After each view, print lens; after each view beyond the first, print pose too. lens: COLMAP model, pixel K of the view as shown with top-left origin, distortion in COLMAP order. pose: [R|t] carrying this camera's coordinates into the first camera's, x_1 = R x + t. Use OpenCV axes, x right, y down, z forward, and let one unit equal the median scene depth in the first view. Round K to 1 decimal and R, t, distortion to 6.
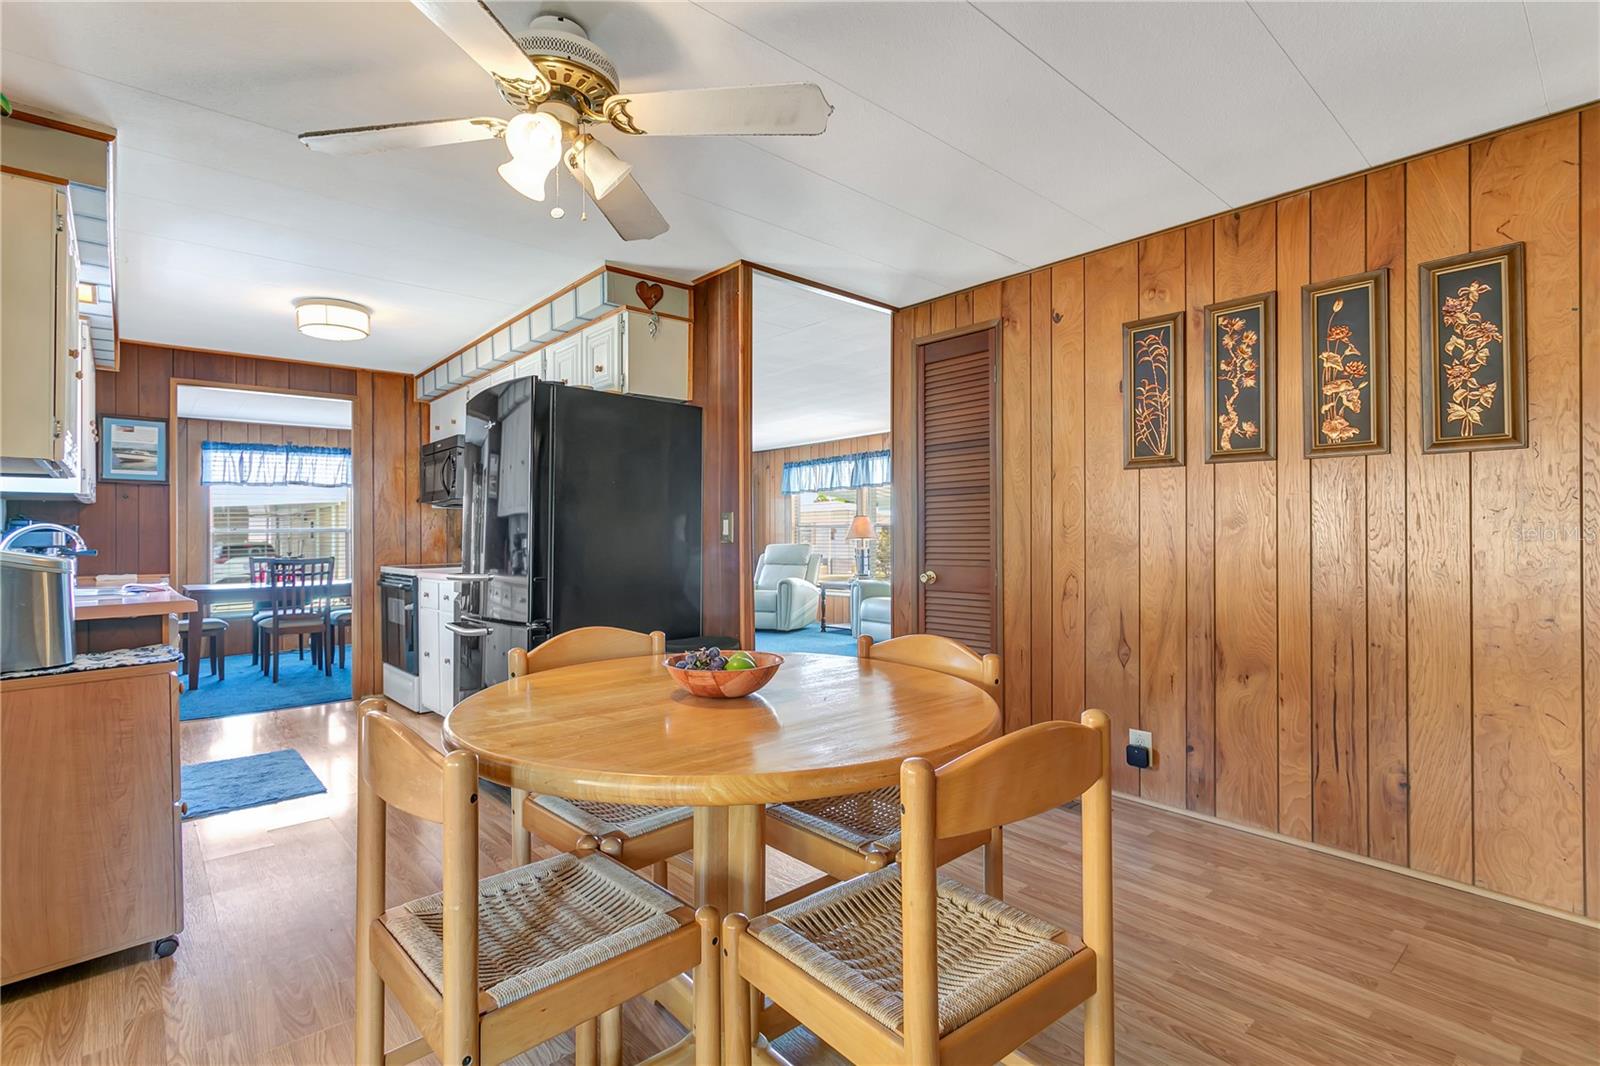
lens RADIAL K [[760.3, 0, 808.2], [0, 760.3, 525.8], [0, 0, 1]] dist [-0.002437, 0.003759]
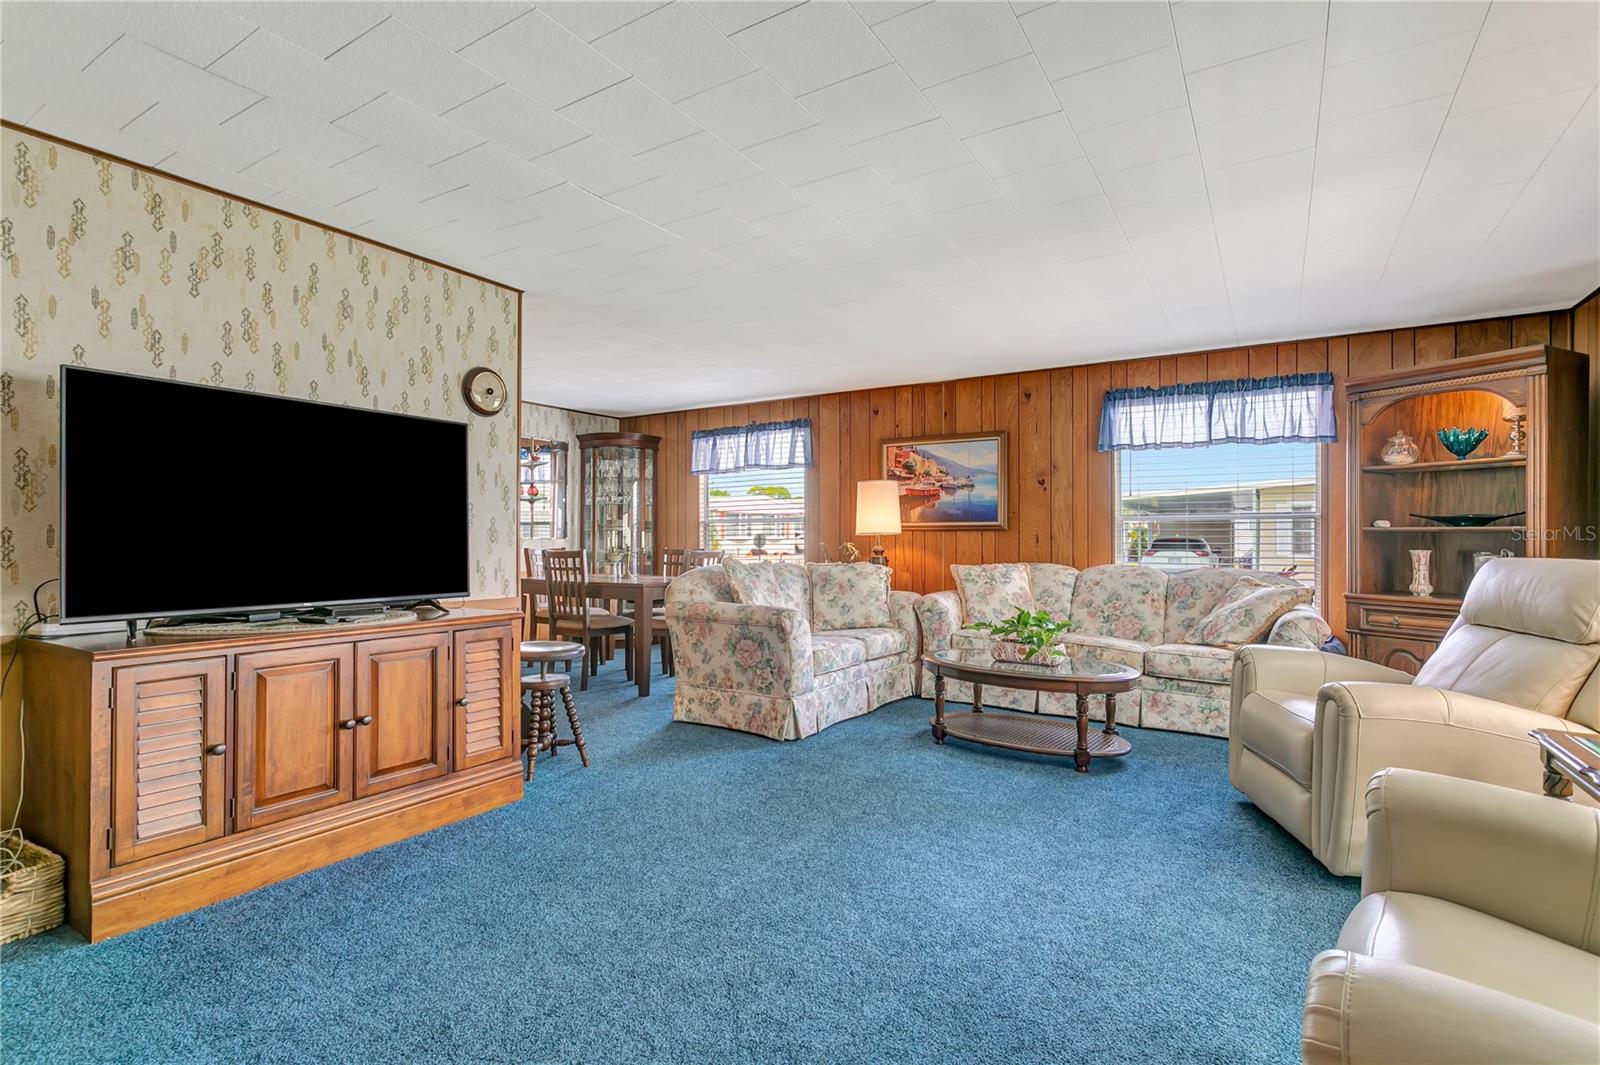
lens RADIAL K [[760.3, 0, 801.1], [0, 760.3, 540.3], [0, 0, 1]] dist [-0.002437, 0.003759]
pose [[0.263224, 0.018841, -0.964551, 0.214491], [0.007702, 0.999736, 0.021630, 0.011793], [0.964704, -0.013123, 0.263010, 0.879187]]
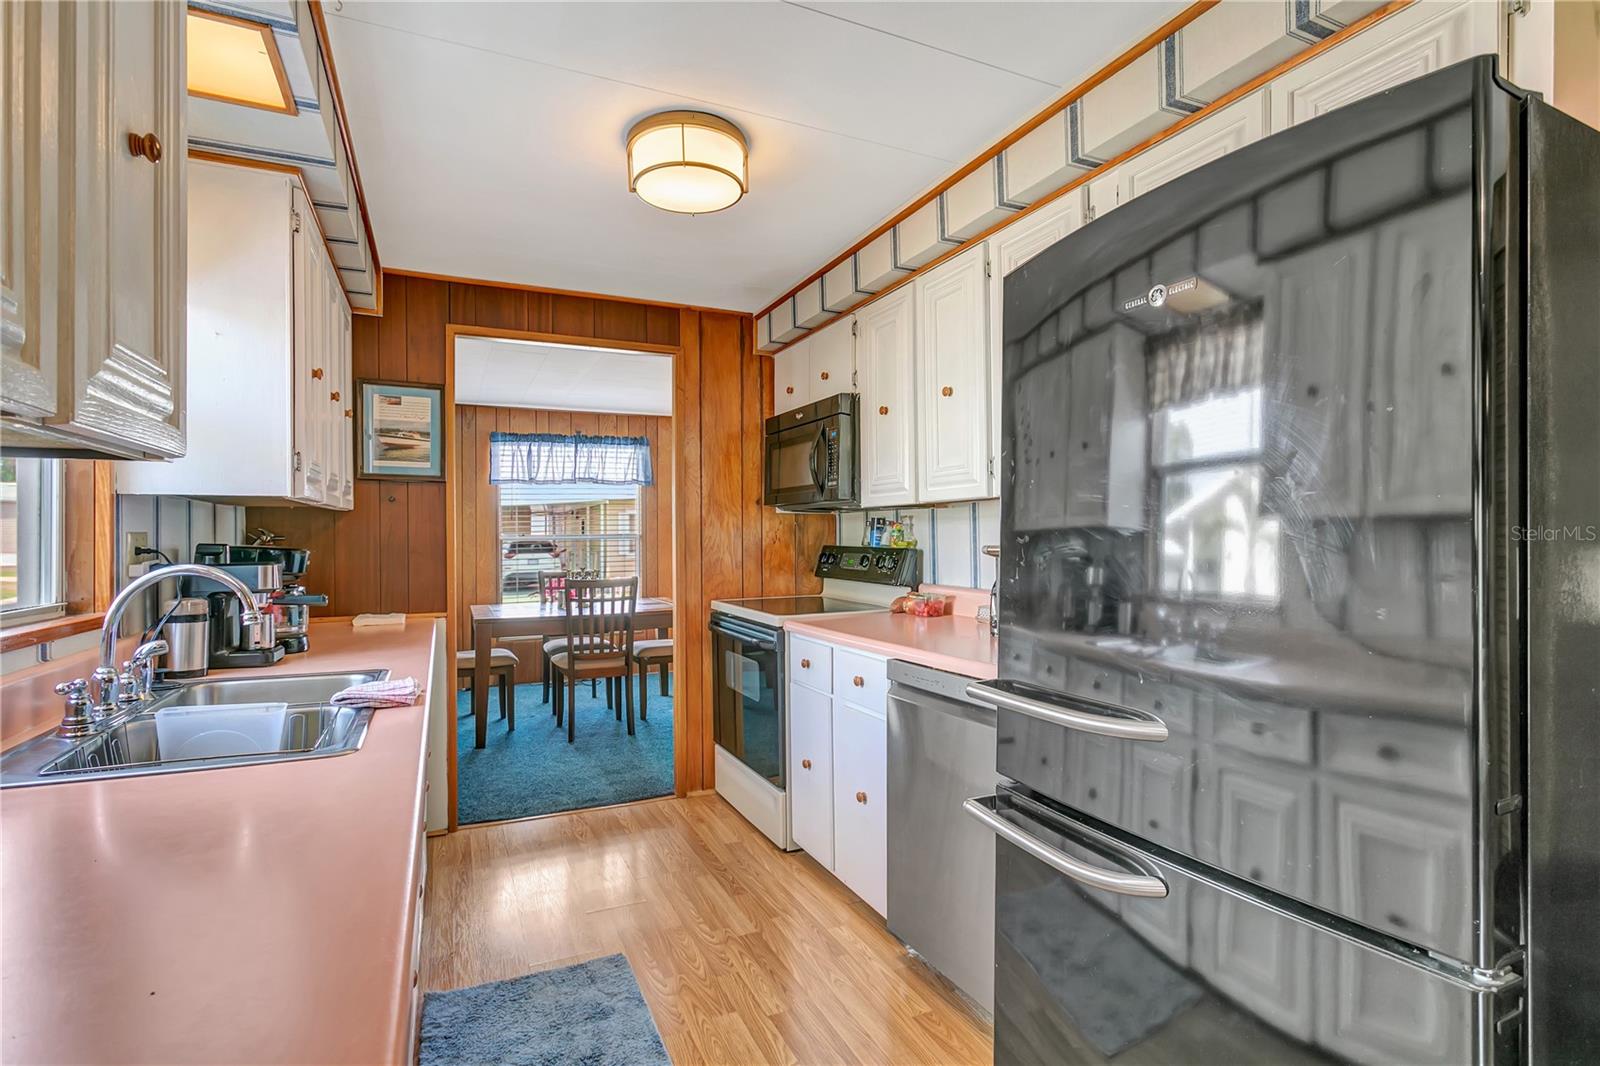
lens RADIAL K [[760.3, 0, 803.6], [0, 760.3, 534.8], [0, 0, 1]] dist [-0.002437, 0.003759]
pose [[0.958677, 0.007516, -0.284397, -0.219648], [-0.002447, 0.999832, 0.018173, -0.012852], [0.284486, -0.016726, 0.958534, 0.283877]]
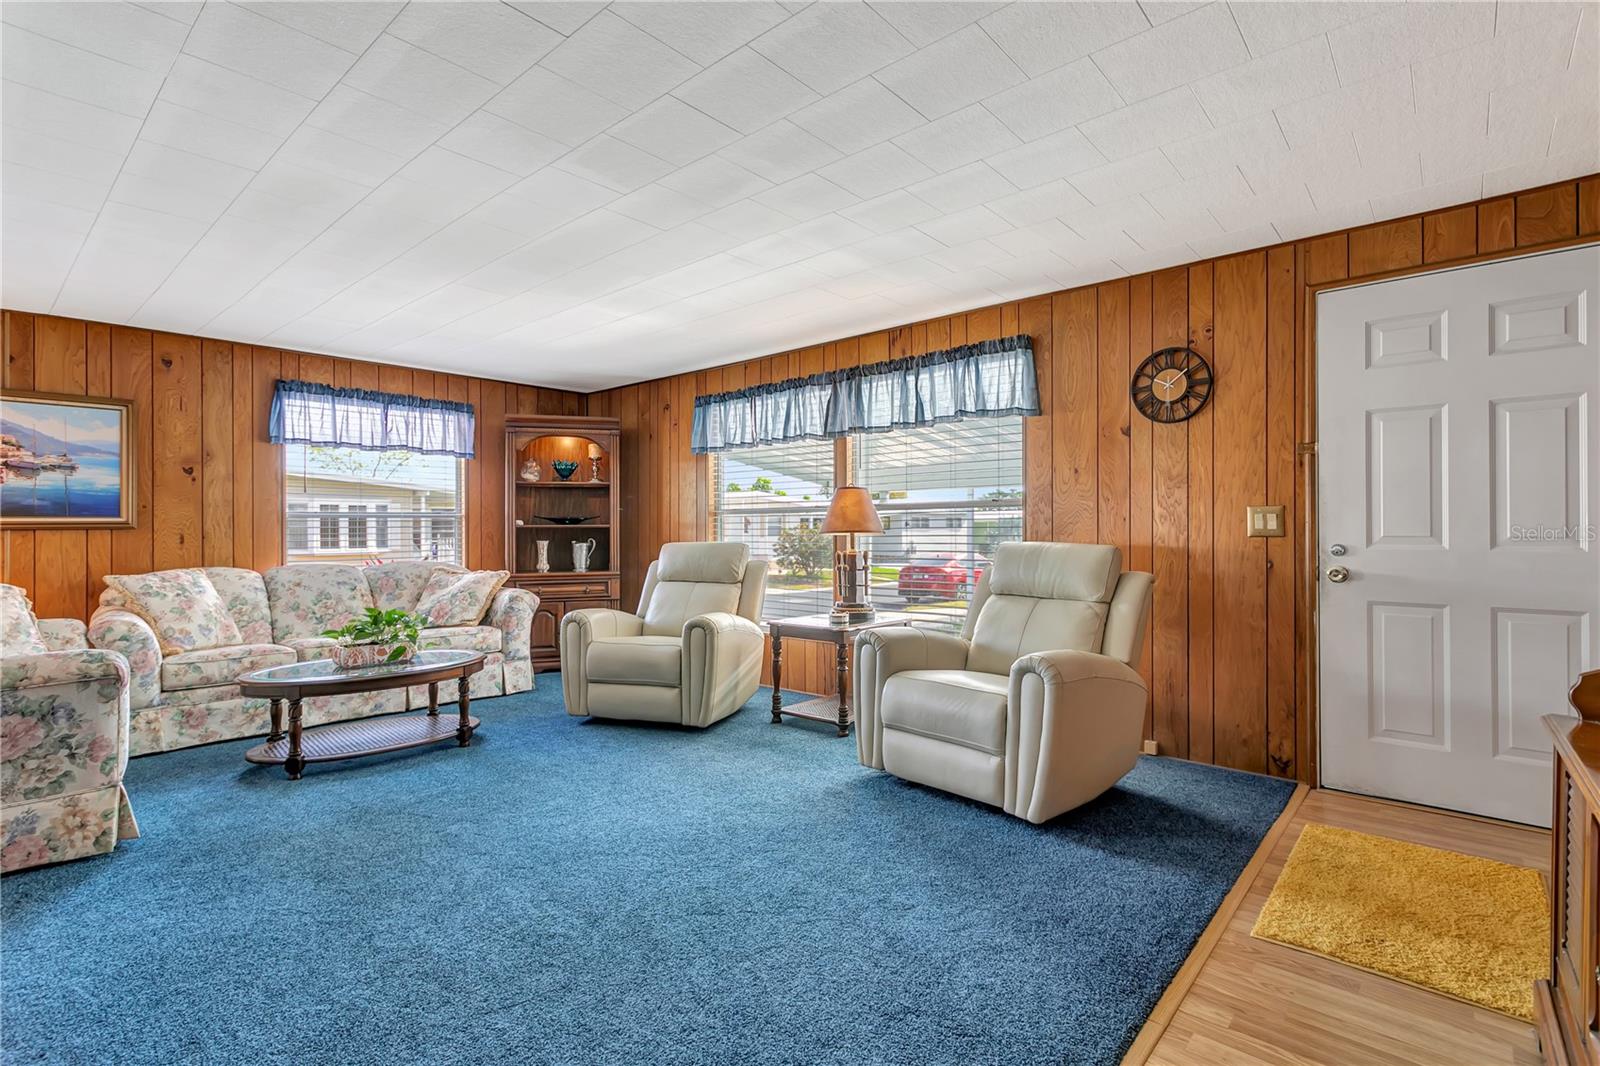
lens RADIAL K [[760.3, 0, 795.5], [0, 760.3, 524.4], [0, 0, 1]] dist [-0.002437, 0.003759]
pose [[0.994390, 0.004263, 0.105691, -0.025181], [-0.005179, 0.999951, 0.008390, 0.008754], [-0.105650, -0.008890, 0.994364, 0.624488]]
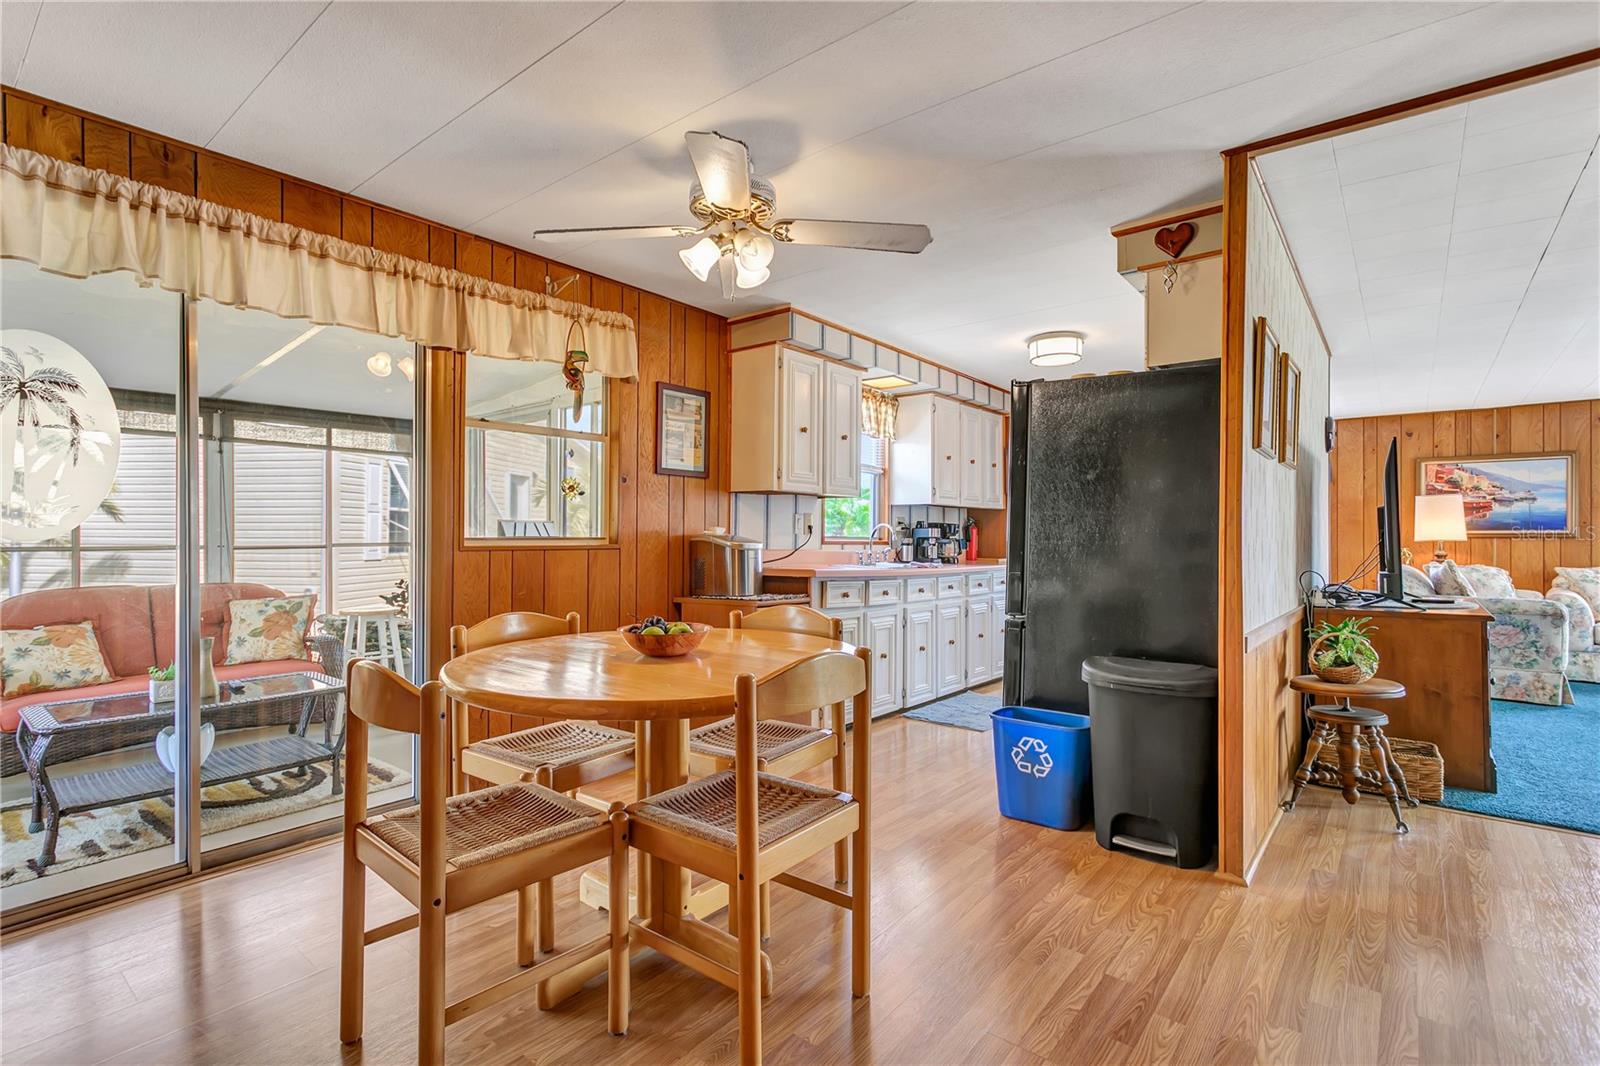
lens RADIAL K [[760.3, 0, 787.4], [0, 760.3, 528.7], [0, 0, 1]] dist [-0.002437, 0.003759]
pose [[0.146980, 0.002924, -0.989135, 0.266691], [0.005982, 0.999975, 0.003845, 0.000233], [0.989121, -0.006482, 0.146959, 0.229773]]
